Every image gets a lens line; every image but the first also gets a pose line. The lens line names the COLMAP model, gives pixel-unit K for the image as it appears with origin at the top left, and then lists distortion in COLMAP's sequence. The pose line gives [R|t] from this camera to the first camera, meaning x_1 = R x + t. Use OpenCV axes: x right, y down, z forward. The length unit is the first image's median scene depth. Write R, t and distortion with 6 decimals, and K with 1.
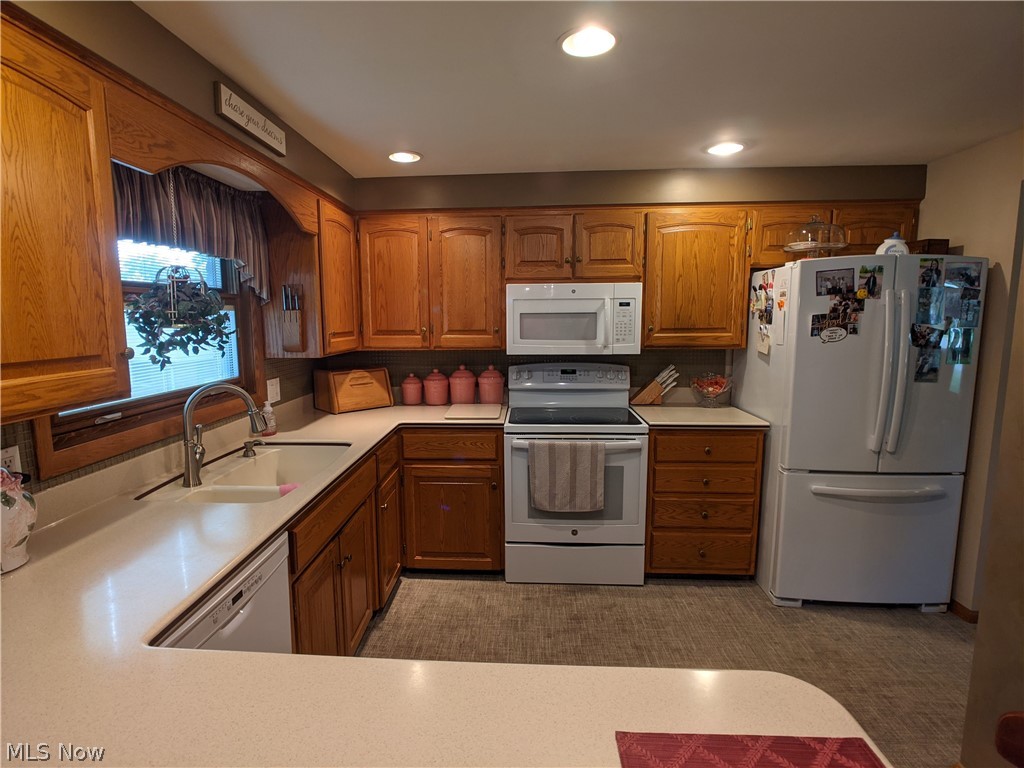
lens RADIAL K [[521.3, 0, 494.7], [0, 521.3, 383.2], [0, 0, 1]] dist [-0.018284, 0.002051]
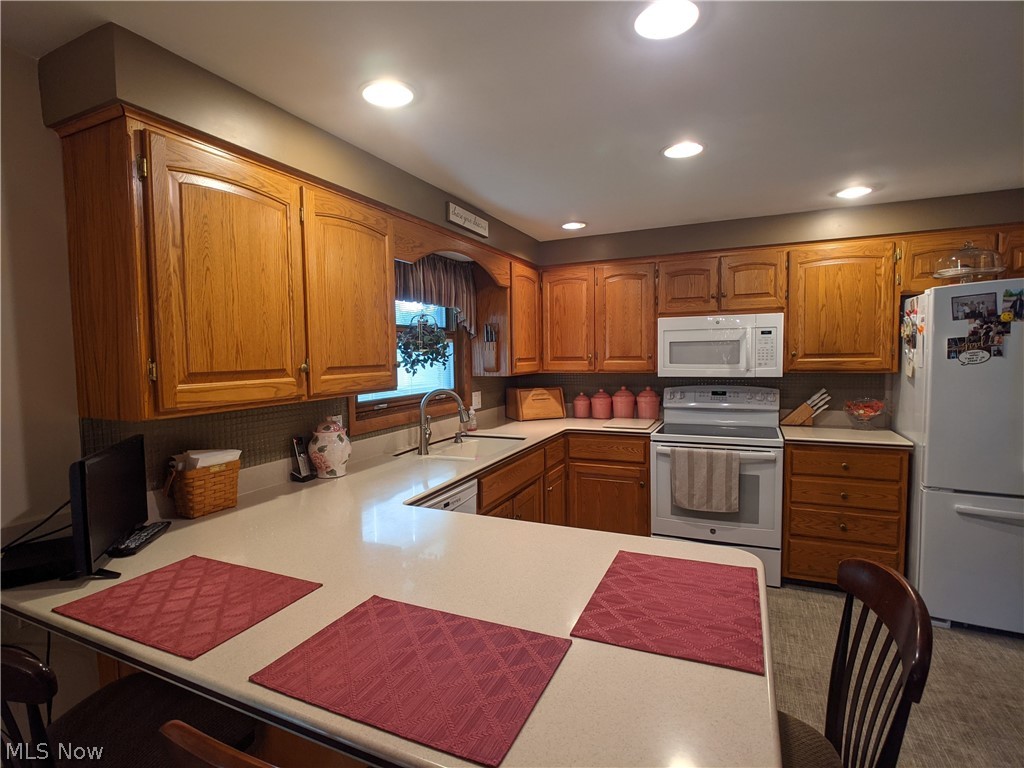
lens RADIAL K [[521.3, 0, 504.9], [0, 521.3, 381.6], [0, 0, 1]] dist [-0.018284, 0.002051]
pose [[0.934325, 0.010957, -0.356253, 0.131083], [-0.035261, 0.997466, -0.061799, 0.046109], [0.354673, 0.070302, 0.932344, -0.253943]]
